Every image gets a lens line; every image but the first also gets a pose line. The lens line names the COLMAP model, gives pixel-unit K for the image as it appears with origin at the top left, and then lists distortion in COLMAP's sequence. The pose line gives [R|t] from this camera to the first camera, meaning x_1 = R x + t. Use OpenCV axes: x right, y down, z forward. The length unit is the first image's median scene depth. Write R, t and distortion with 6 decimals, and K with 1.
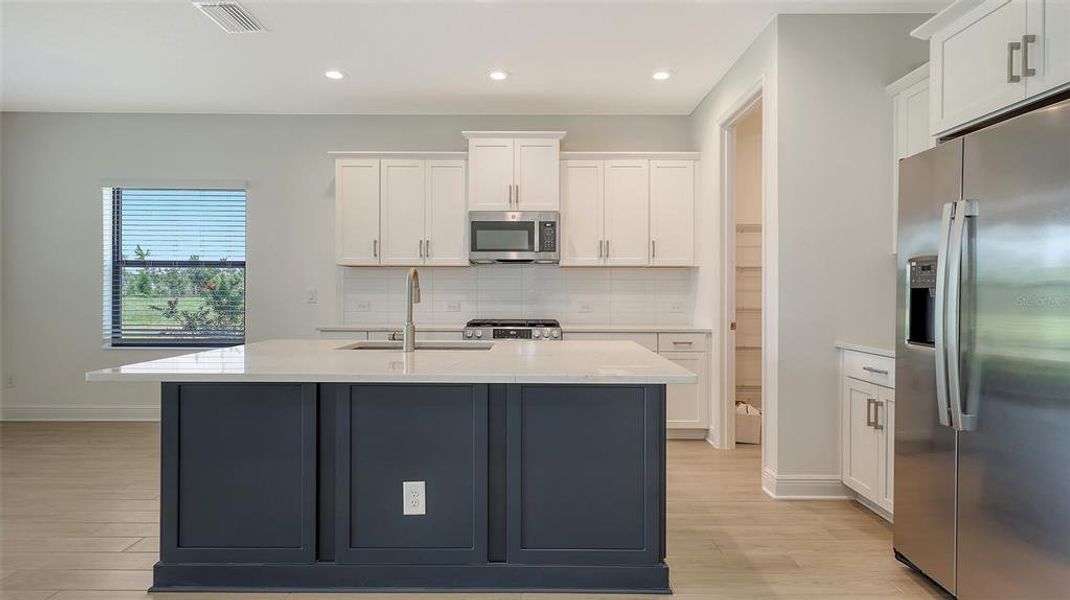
lens RADIAL K [[523.6, 0, 539.1], [0, 523.6, 295.7], [0, 0, 1]] dist [0.002272, 0.000519]
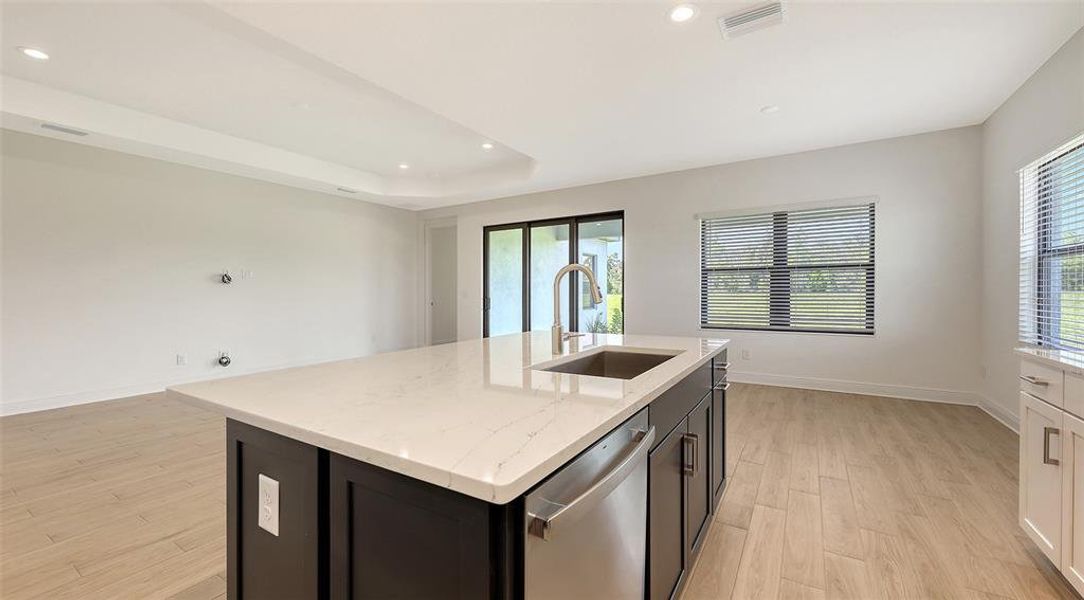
lens RADIAL K [[424.4, 0, 540.2], [0, 424.4, 296.6], [0, 0, 1]] dist [0.000591, 0.000075]
pose [[-0.546521, 0.010841, -0.837375, 0.232931], [0.003392, 0.999937, 0.010731, -0.003786], [0.837439, 0.003024, -0.546523, 0.762888]]
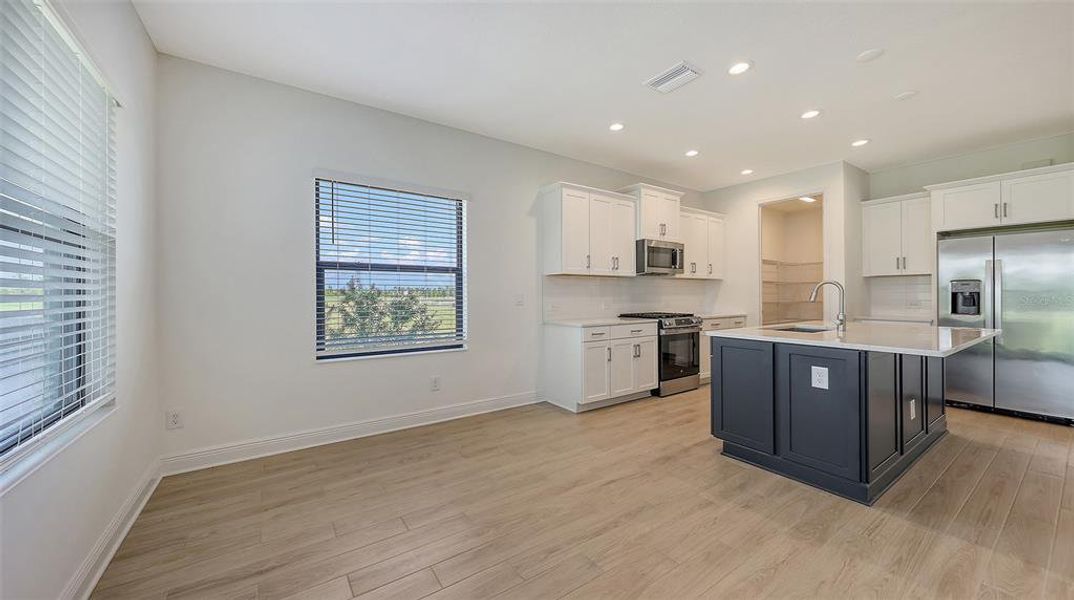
lens RADIAL K [[382.5, 0, 542.2], [0, 382.5, 298.9], [0, 0, 1]] dist [0.010843, 0.000023]
pose [[0.823327, -0.013075, 0.567417, -0.946663], [0.009064, 0.999910, 0.009890, -0.008831], [-0.567496, -0.003000, 0.823371, 0.285537]]
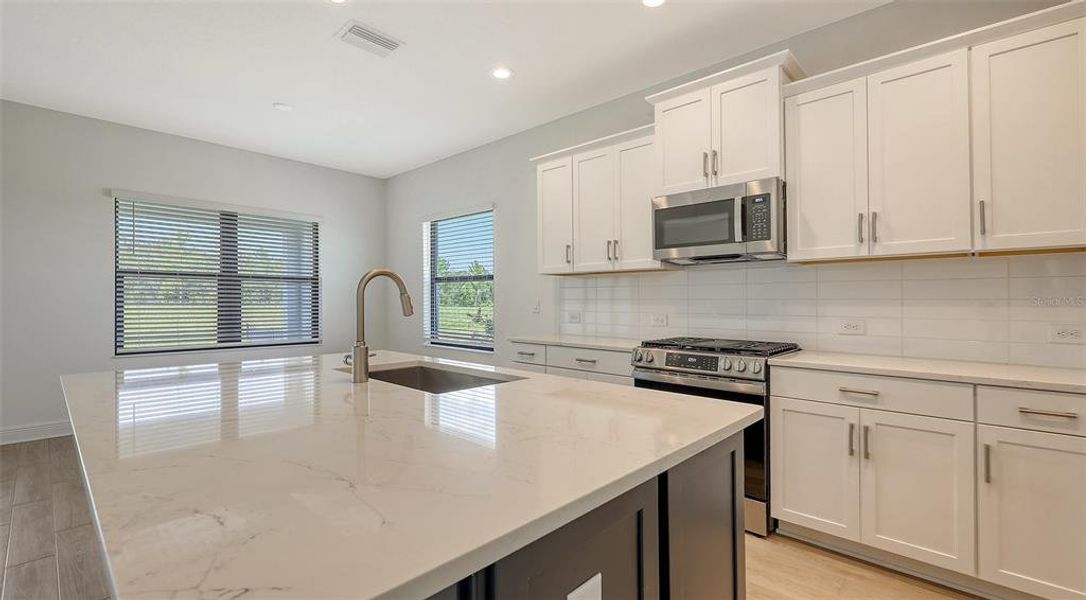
lens RADIAL K [[470.3, 0, 549.1], [0, 470.3, 303.5], [0, 0, 1]] dist [-0.001758, -0.000102]
pose [[0.729250, 0.001406, -0.684245, 0.224290], [-0.003595, 0.999992, -0.001776, -0.002871], [0.684237, 0.003756, 0.729250, 0.378458]]
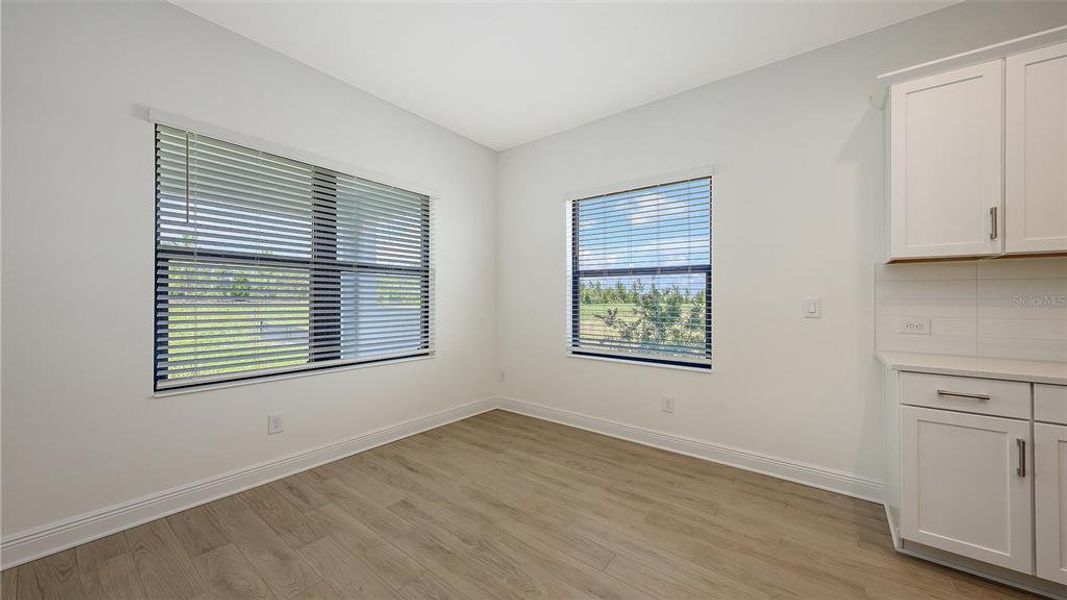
lens RADIAL K [[388.7, 0, 534.5], [0, 388.7, 296.0], [0, 0, 1]] dist [0.021874, 0.000000]
pose [[0.786016, -0.005150, -0.618185, -0.431765], [-0.005234, 0.999874, -0.014984, -0.006261], [0.618185, 0.015013, 0.785890, 0.378906]]
